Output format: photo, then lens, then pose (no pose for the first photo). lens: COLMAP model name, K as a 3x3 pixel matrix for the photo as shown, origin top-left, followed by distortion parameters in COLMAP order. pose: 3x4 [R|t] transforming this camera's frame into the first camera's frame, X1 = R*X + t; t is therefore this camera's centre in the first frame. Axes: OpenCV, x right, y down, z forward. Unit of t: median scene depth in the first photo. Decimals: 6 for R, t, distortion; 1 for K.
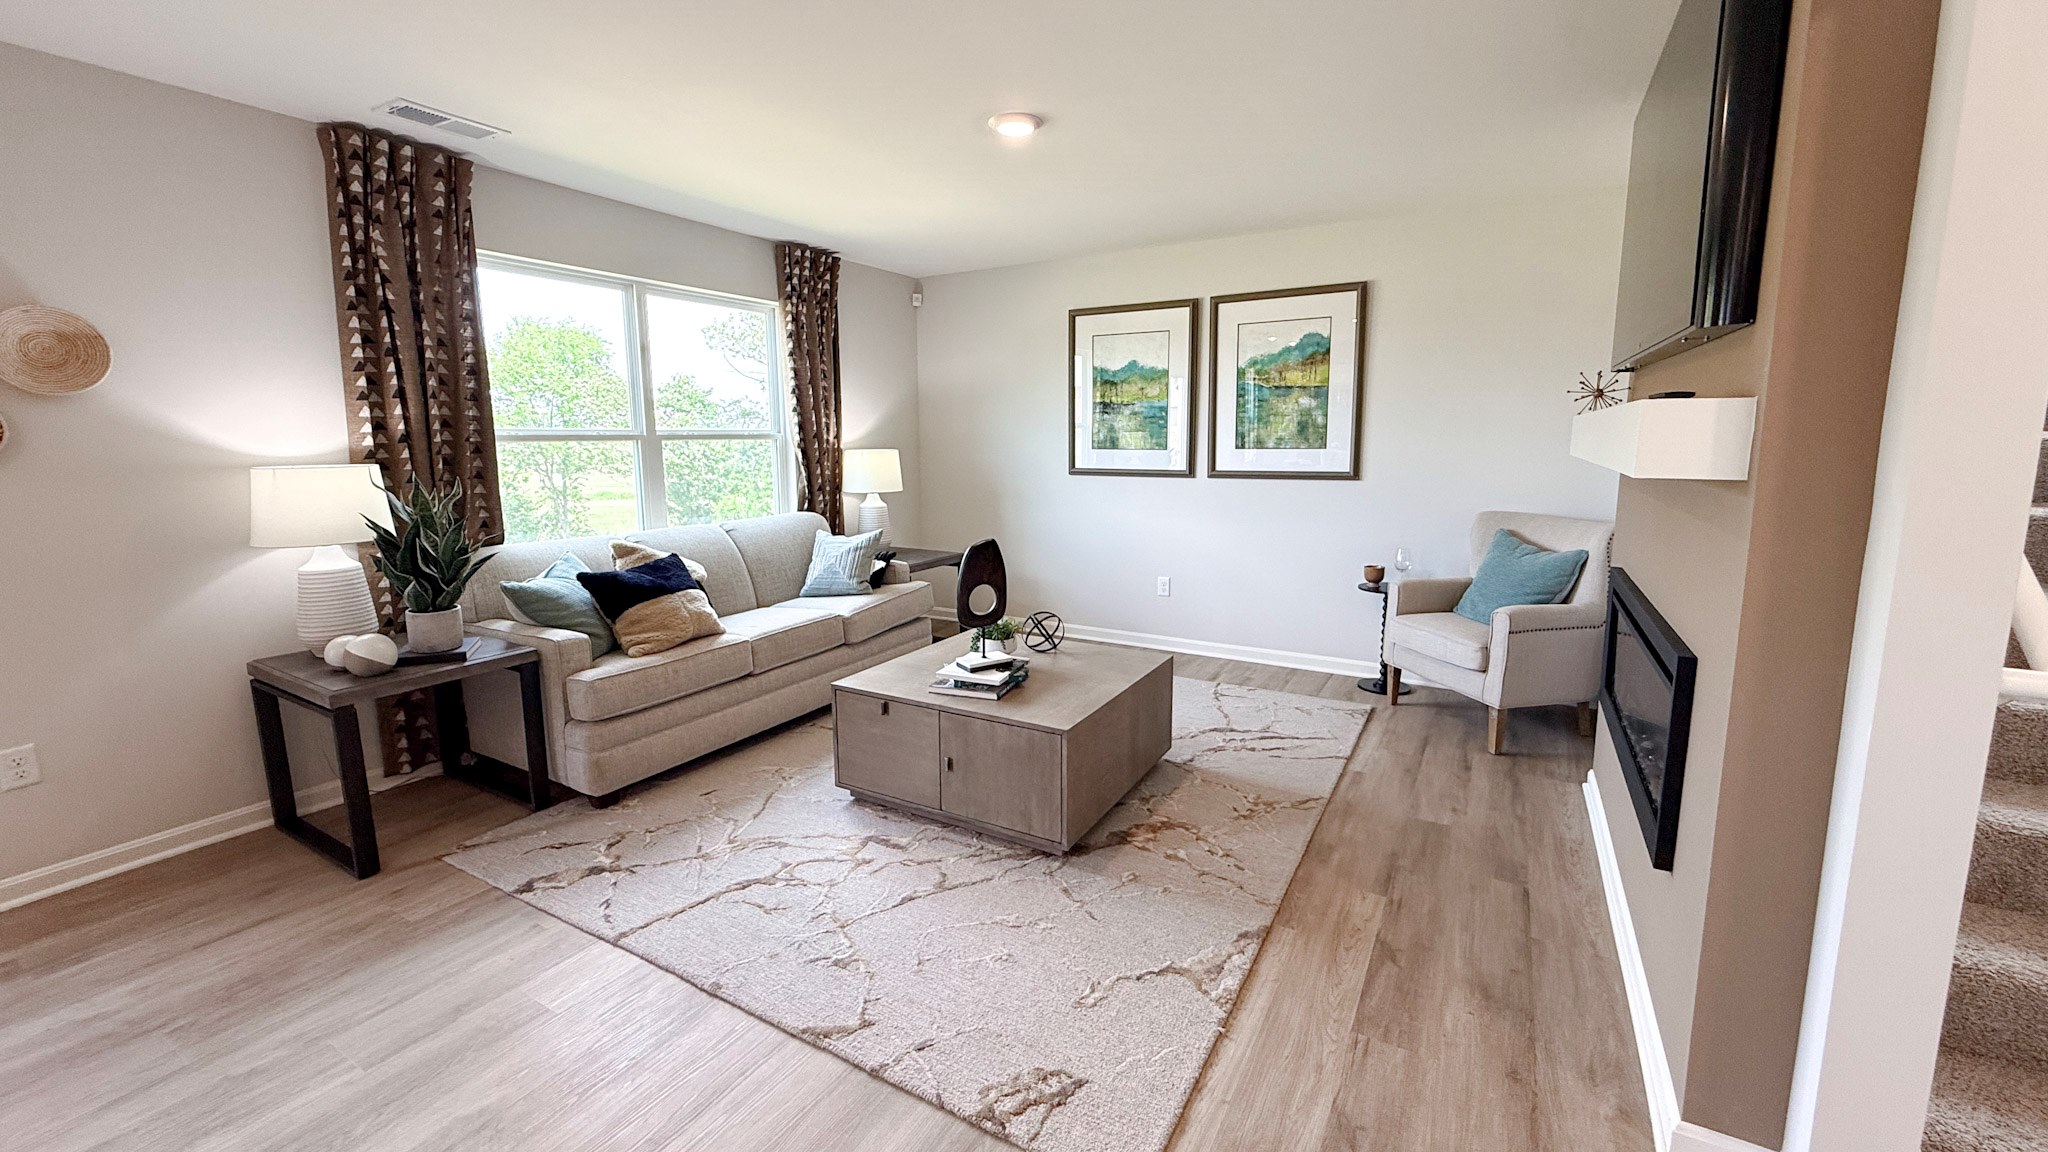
lens RADIAL K [[843.7, 0, 1023.9], [0, 843.7, 555.2], [0, 0, 1]] dist [-0.000917, -0.000073]
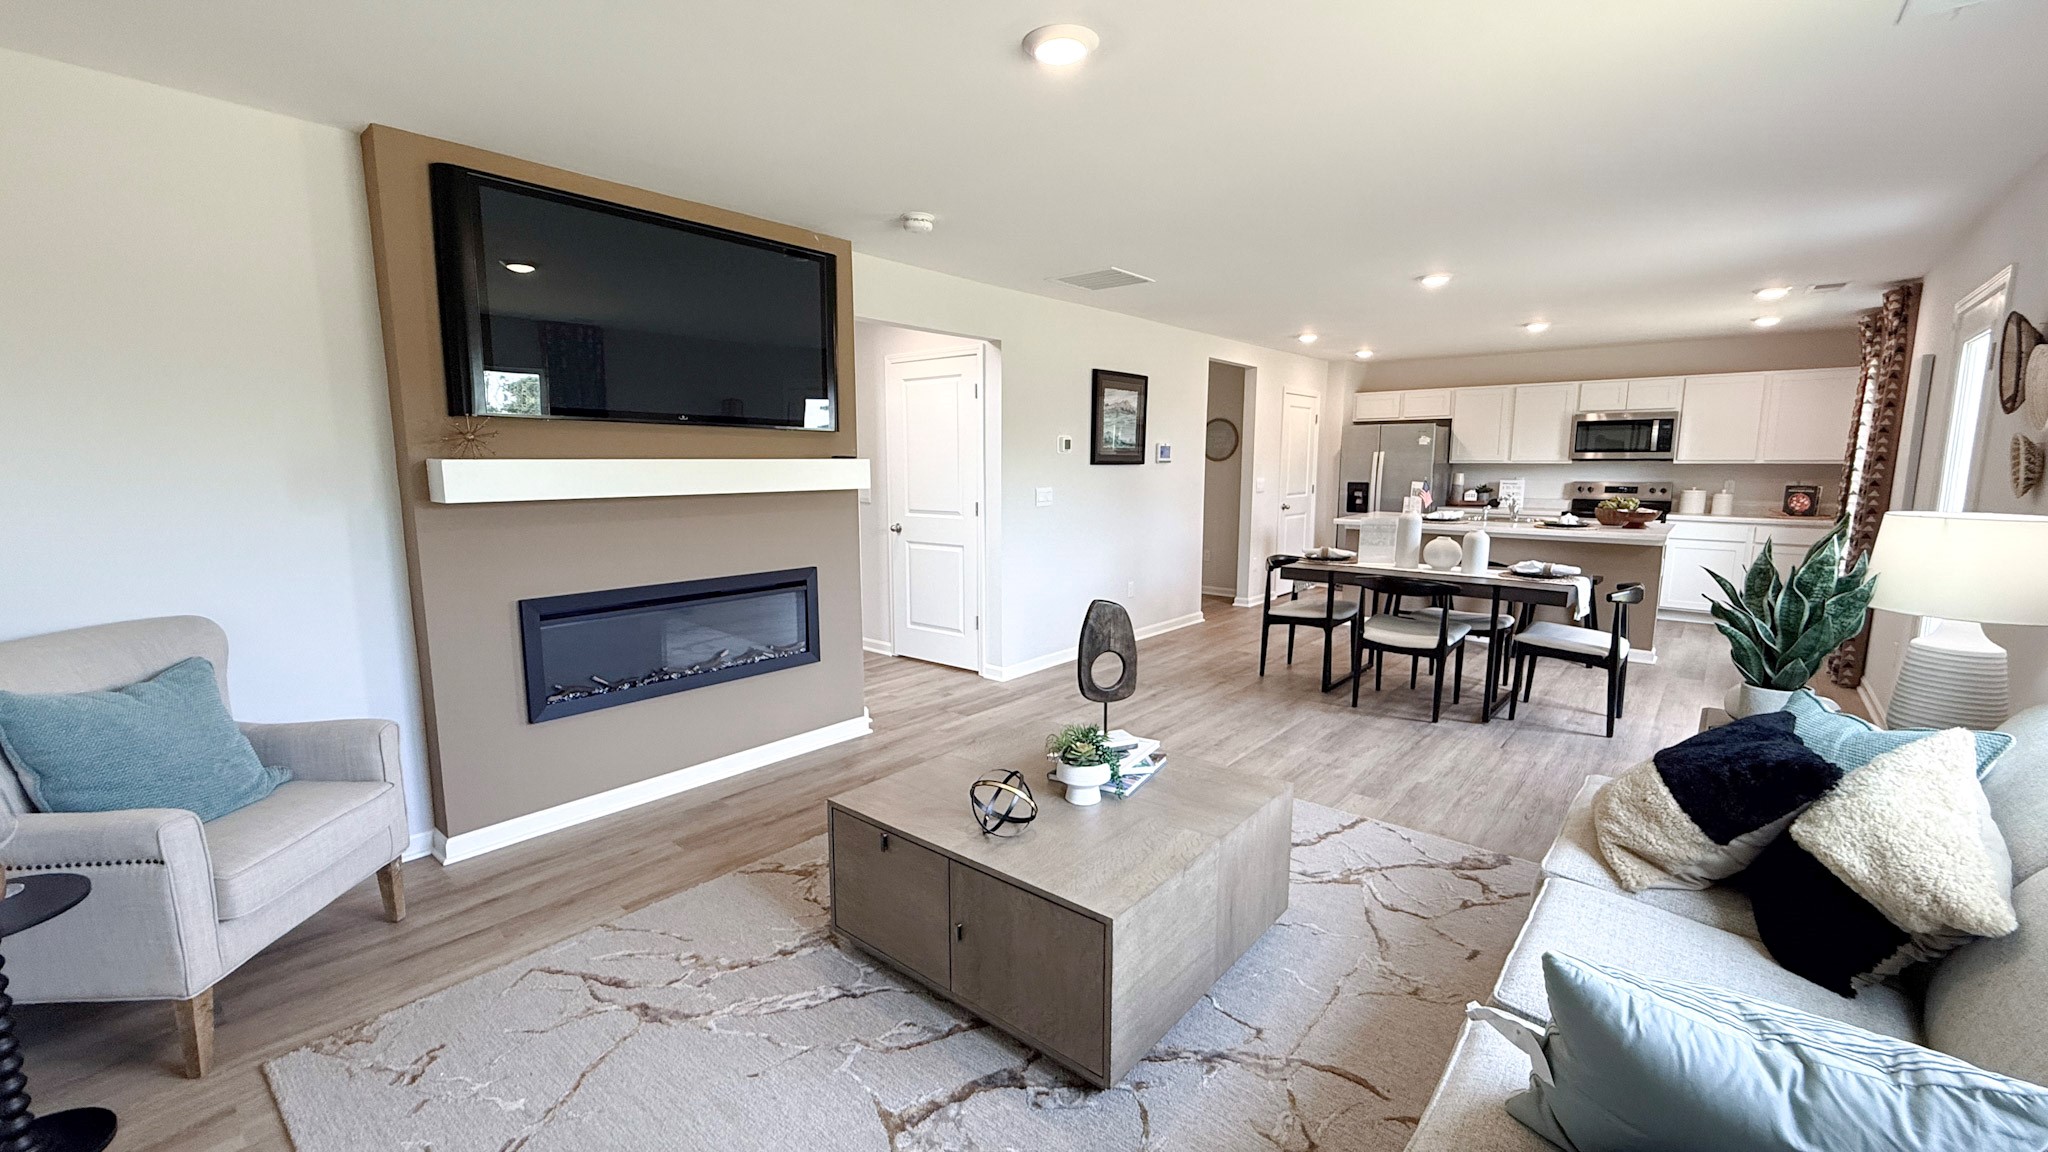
lens RADIAL K [[821.9, 0, 1011.5], [0, 821.9, 580.1], [0, 0, 1]] dist [-0.000287, 0.000040]
pose [[-0.980197, -0.027816, 0.196061, -0.070482], [0.029920, 0.957916, 0.285486, -0.171095], [-0.195750, 0.285699, -0.938114, 1.082595]]
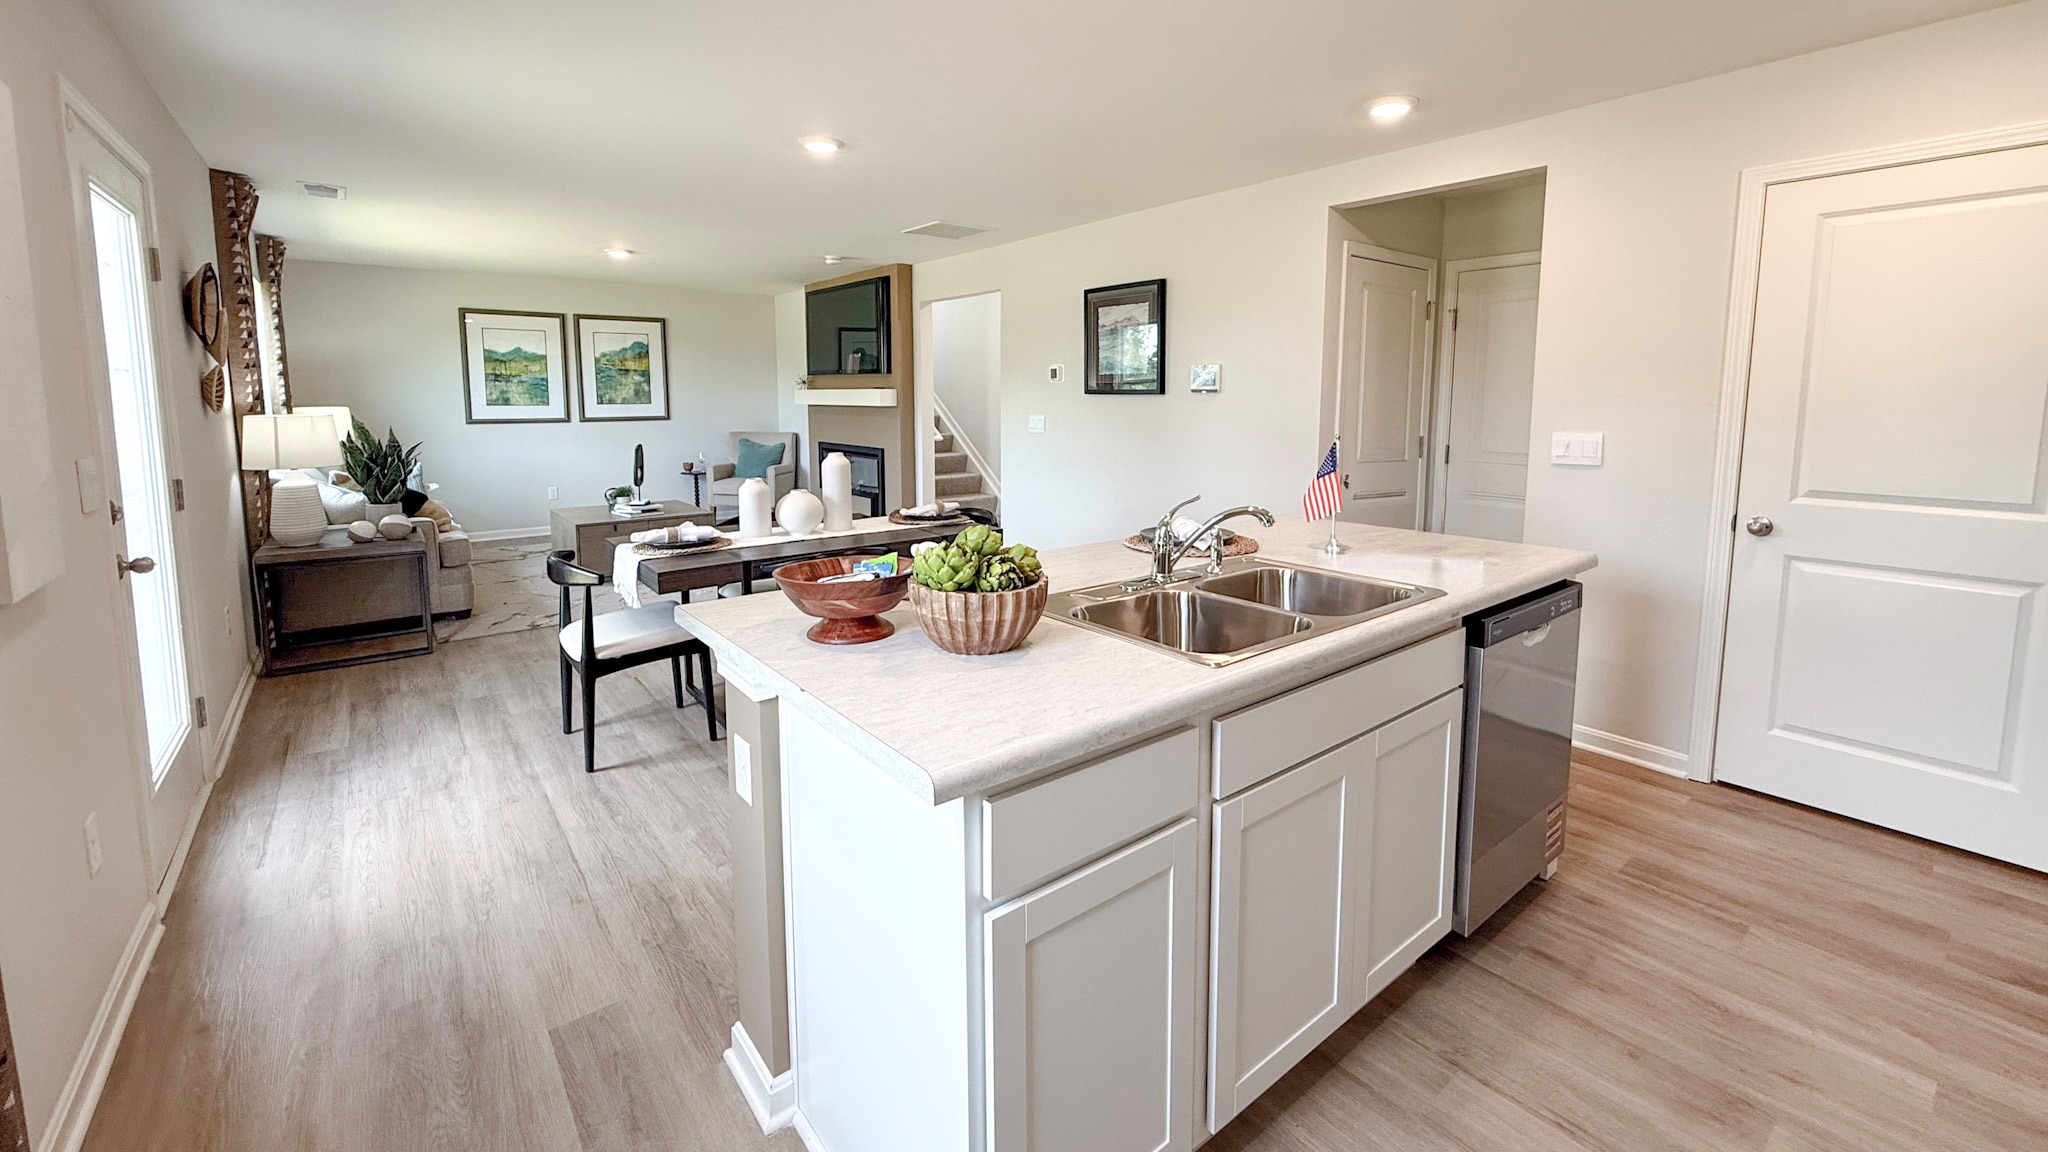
lens RADIAL K [[821.9, 0, 1011.5], [0, 821.9, 580.1], [0, 0, 1]] dist [-0.000287, 0.000040]
pose [[0.383242, -0.197674, 0.902247, -1.034852], [0.127853, 0.978780, 0.160134, 0.066638], [-0.914756, 0.053985, 0.400383, -0.440947]]
